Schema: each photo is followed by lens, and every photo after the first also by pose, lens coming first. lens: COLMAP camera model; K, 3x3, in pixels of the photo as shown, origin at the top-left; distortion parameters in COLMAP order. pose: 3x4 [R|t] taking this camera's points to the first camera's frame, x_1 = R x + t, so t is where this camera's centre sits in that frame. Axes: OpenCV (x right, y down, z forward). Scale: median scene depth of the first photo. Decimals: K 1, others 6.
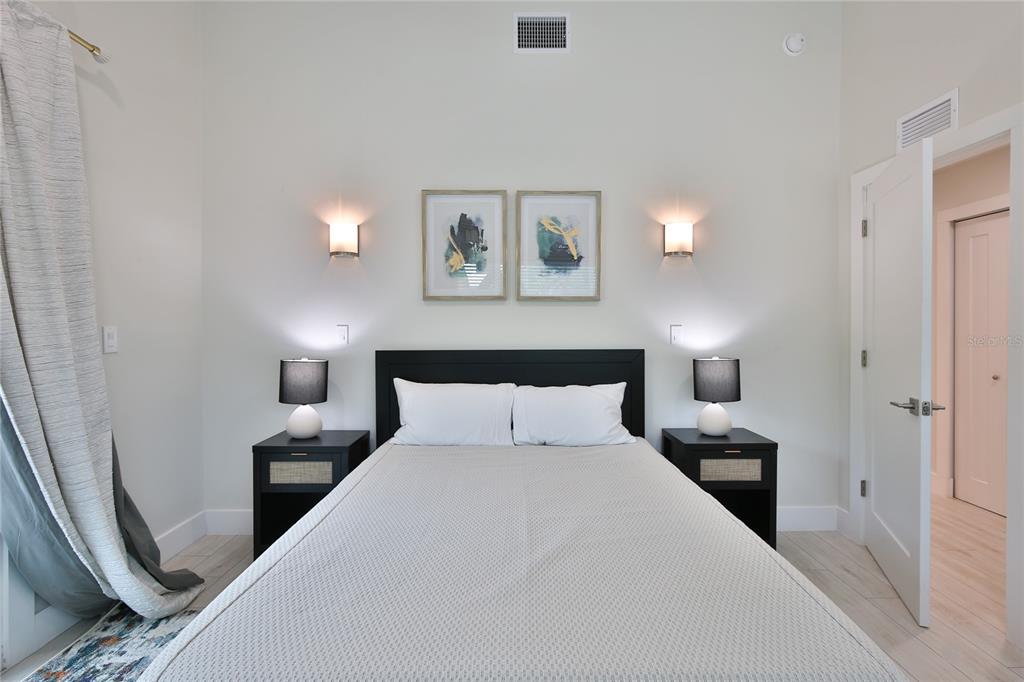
lens RADIAL K [[489.4, 0, 520.2], [0, 489.4, 327.5], [0, 0, 1]] dist [-0.009732, 0.000395]
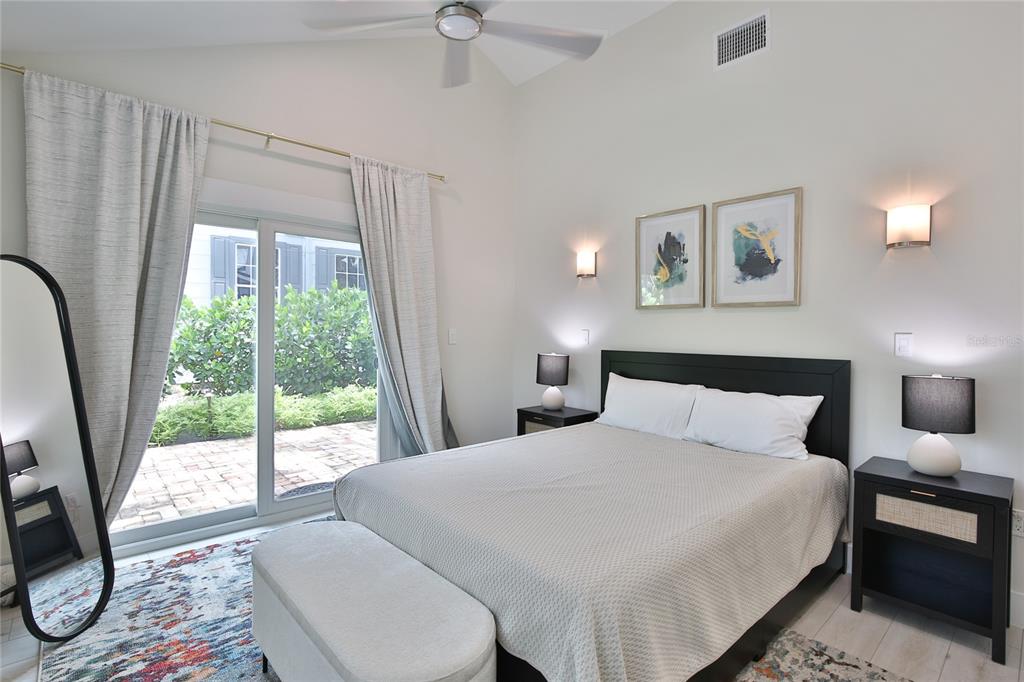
lens RADIAL K [[489.4, 0, 515.9], [0, 489.4, 336.8], [0, 0, 1]] dist [-0.009732, 0.000395]
pose [[0.663696, 0.018114, -0.747783, 0.499491], [-0.015116, 0.999827, 0.010803, 0.002553], [0.747849, 0.004133, 0.663856, -0.012776]]
